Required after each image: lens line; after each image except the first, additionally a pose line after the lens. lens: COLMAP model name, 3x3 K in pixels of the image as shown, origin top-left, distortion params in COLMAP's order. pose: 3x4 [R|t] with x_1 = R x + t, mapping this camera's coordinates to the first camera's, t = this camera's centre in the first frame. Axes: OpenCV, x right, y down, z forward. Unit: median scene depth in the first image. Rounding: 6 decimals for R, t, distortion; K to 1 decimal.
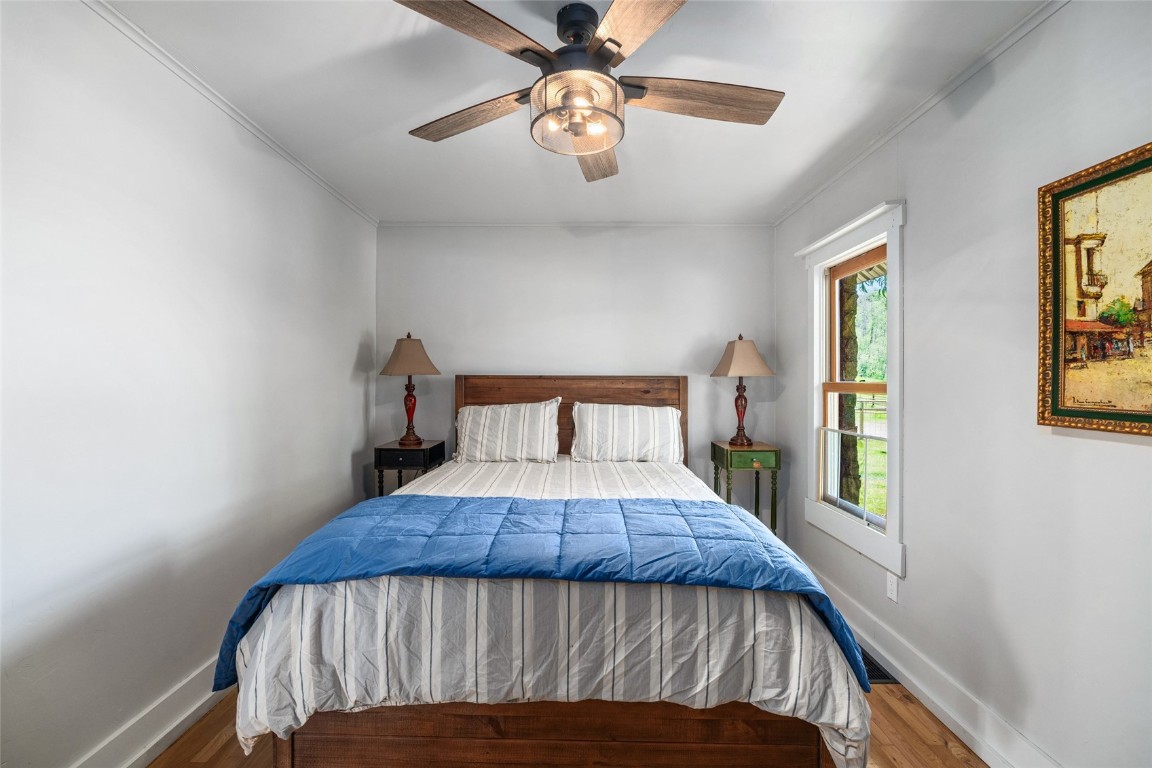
lens RADIAL K [[524.4, 0, 574.6], [0, 524.4, 383.2], [0, 0, 1]] dist [-0.012259, 0.001113]
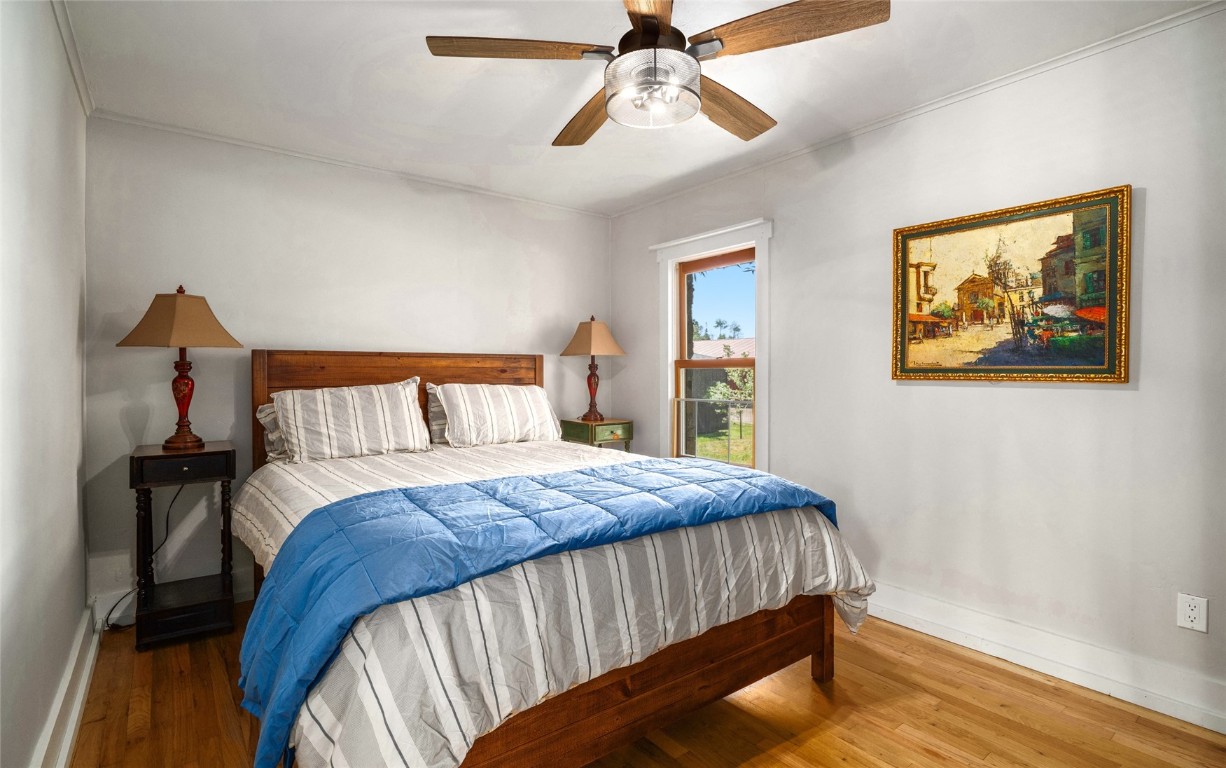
lens RADIAL K [[567.9, 0, 611.5], [0, 567.9, 379.4], [0, 0, 1]] dist [-0.011839, 0.000499]
pose [[0.788031, -0.010155, 0.615551, -0.802136], [0.006052, 0.999943, 0.008749, 0.056571], [-0.615605, -0.003169, 0.788048, 0.163166]]
